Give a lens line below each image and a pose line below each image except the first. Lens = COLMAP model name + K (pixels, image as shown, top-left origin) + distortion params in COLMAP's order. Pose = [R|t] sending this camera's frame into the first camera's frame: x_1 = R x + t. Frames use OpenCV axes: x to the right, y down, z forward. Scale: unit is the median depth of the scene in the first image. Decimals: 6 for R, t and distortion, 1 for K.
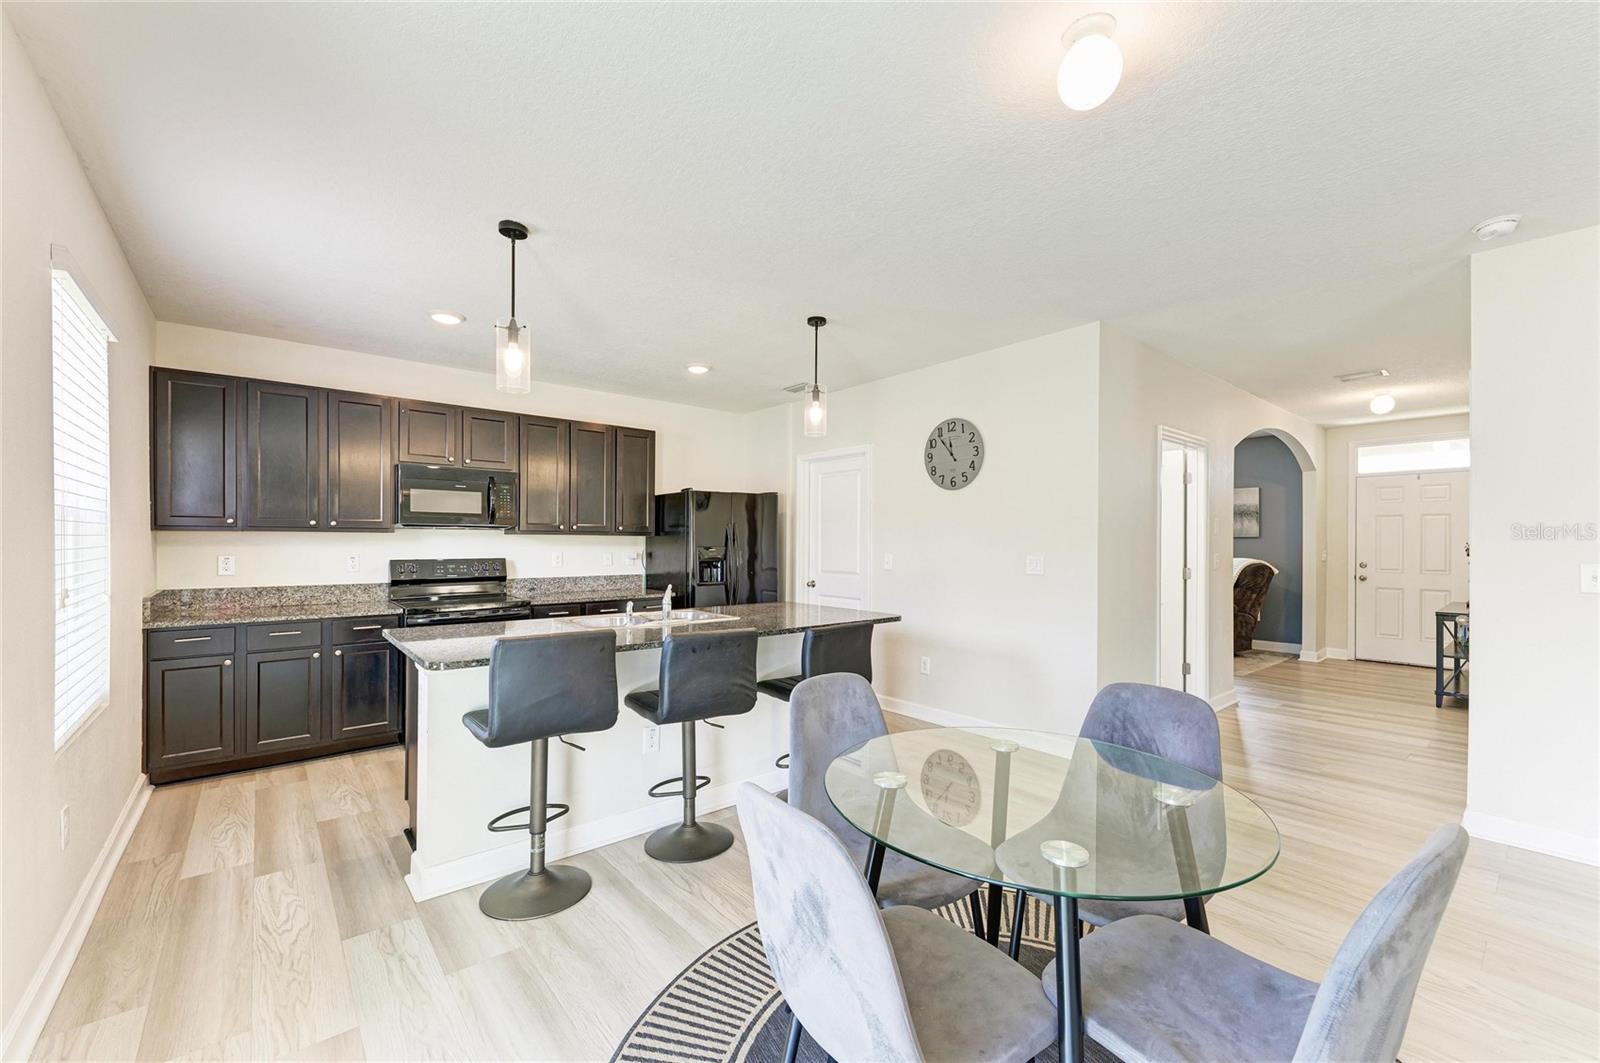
lens RADIAL K [[631.8, 0, 809.3], [0, 631.8, 538.9], [0, 0, 1]] dist [-0.002201, -0.000081]
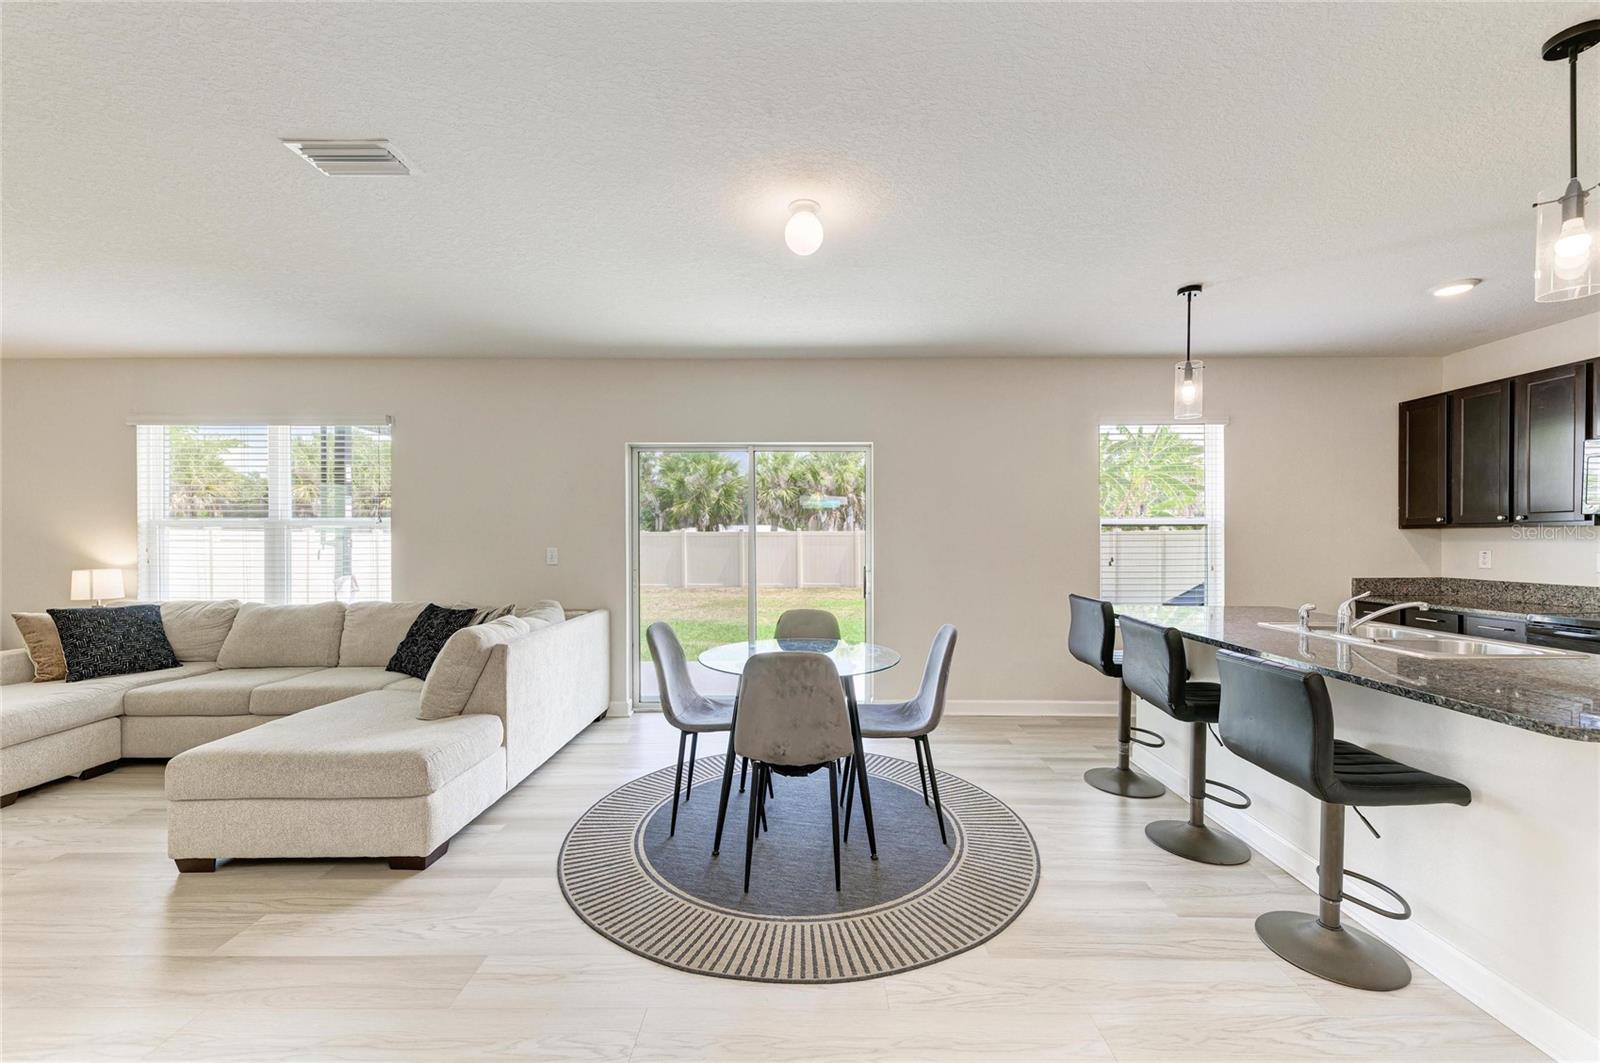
lens RADIAL K [[631.8, 0, 815.4], [0, 631.8, 540.3], [0, 0, 1]] dist [-0.002201, -0.000081]
pose [[-0.650246, -0.001345, -0.759723, 0.596437], [-0.000613, 0.999999, -0.001246, 0.010863], [0.759724, -0.000344, -0.650246, 0.764225]]
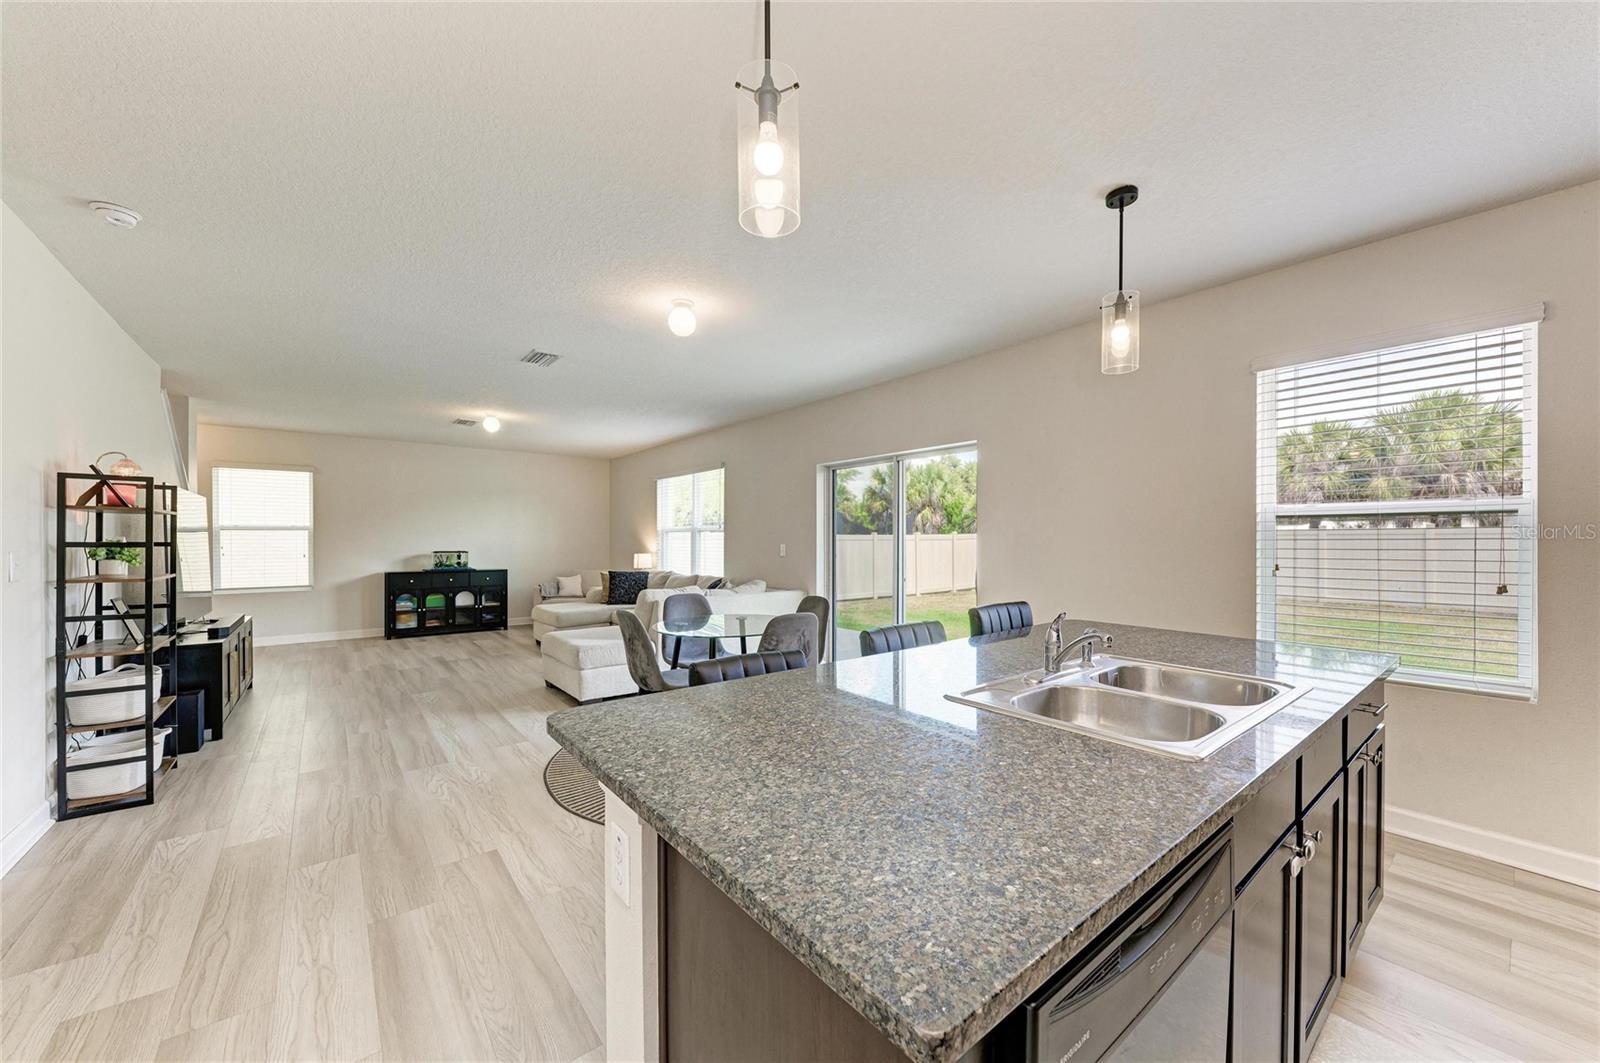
lens RADIAL K [[594.6, 0, 812.8], [0, 594.6, 539.7], [0, 0, 1]] dist [-0.006798, -0.000898]
pose [[-0.999611, -0.003628, 0.027639, -0.046034], [-0.003637, 0.999993, -0.000249, 0.011539], [-0.027637, -0.000349, -0.999618, 1.156306]]
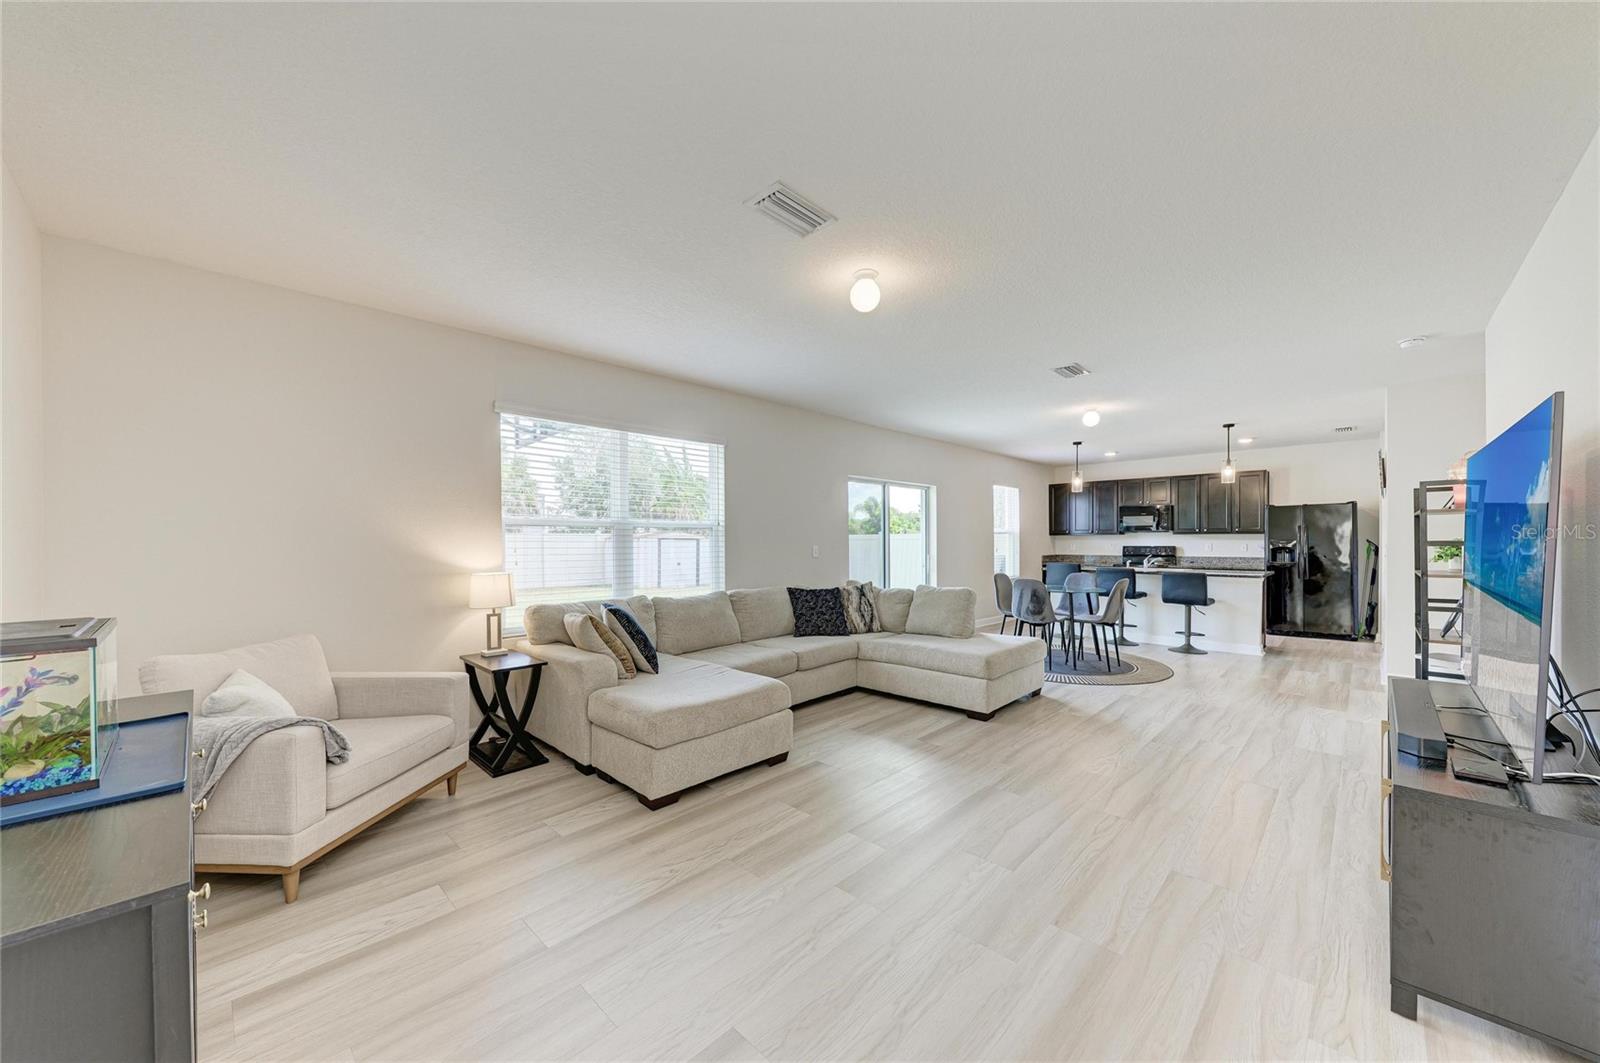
lens RADIAL K [[594.6, 0, 796.8], [0, 594.6, 538.3], [0, 0, 1]] dist [-0.006798, -0.000898]
pose [[0.088944, -0.008851, -0.995997, 1.491279], [0.004119, 0.999955, -0.008518, 0.017977], [0.996028, -0.003345, 0.088976, -0.450882]]
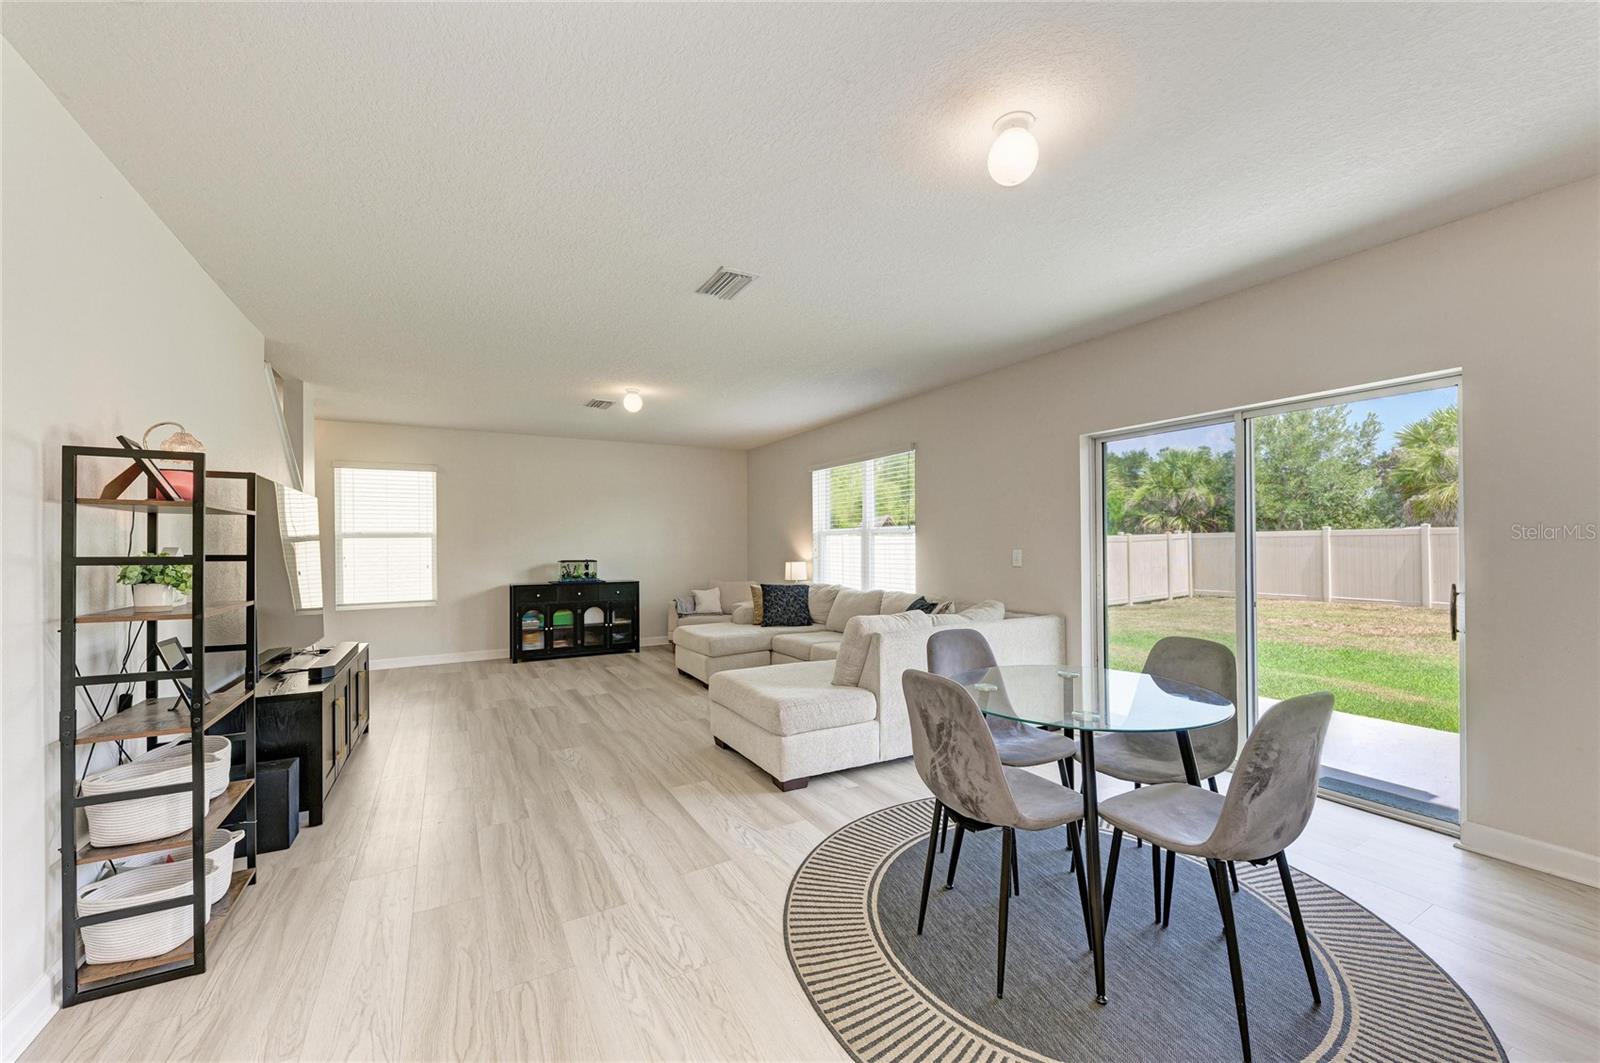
lens RADIAL K [[631.8, 0, 804.6], [0, 631.8, 540.0], [0, 0, 1]] dist [-0.002201, -0.000081]
pose [[-0.979350, 0.006017, 0.202085, 0.208885], [0.004766, 0.999966, -0.006678, 0.010647], [-0.202118, -0.005577, -0.979345, 0.864011]]
